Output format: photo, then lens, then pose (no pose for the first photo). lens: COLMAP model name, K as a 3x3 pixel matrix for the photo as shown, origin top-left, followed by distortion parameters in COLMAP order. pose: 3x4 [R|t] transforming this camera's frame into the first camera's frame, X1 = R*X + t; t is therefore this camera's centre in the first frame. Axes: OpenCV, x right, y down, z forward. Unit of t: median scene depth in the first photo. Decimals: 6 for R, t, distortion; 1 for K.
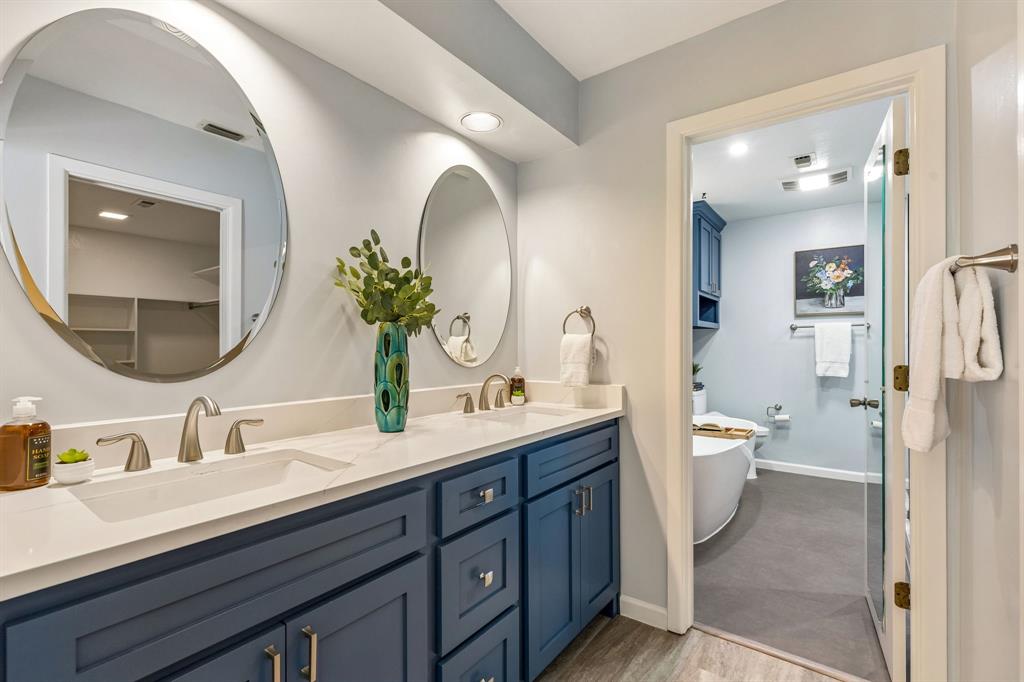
lens RADIAL K [[460.1, 0, 512.3], [0, 460.1, 346.6], [0, 0, 1]] dist [0.008633, -0.000183]
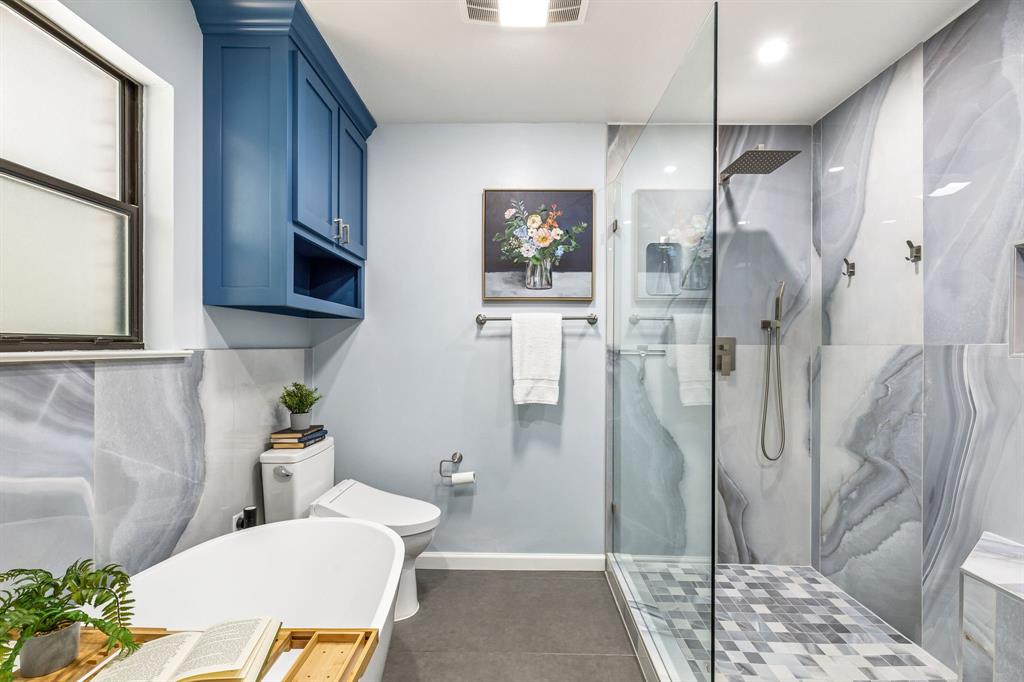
lens RADIAL K [[460.1, 0, 514.0], [0, 460.1, 344.4], [0, 0, 1]] dist [0.008633, -0.000183]
pose [[0.807675, 0.004212, 0.589613, 0.312926], [-0.007919, 0.999962, 0.003704, -0.013483], [-0.589575, -0.007660, 0.807678, 0.526720]]
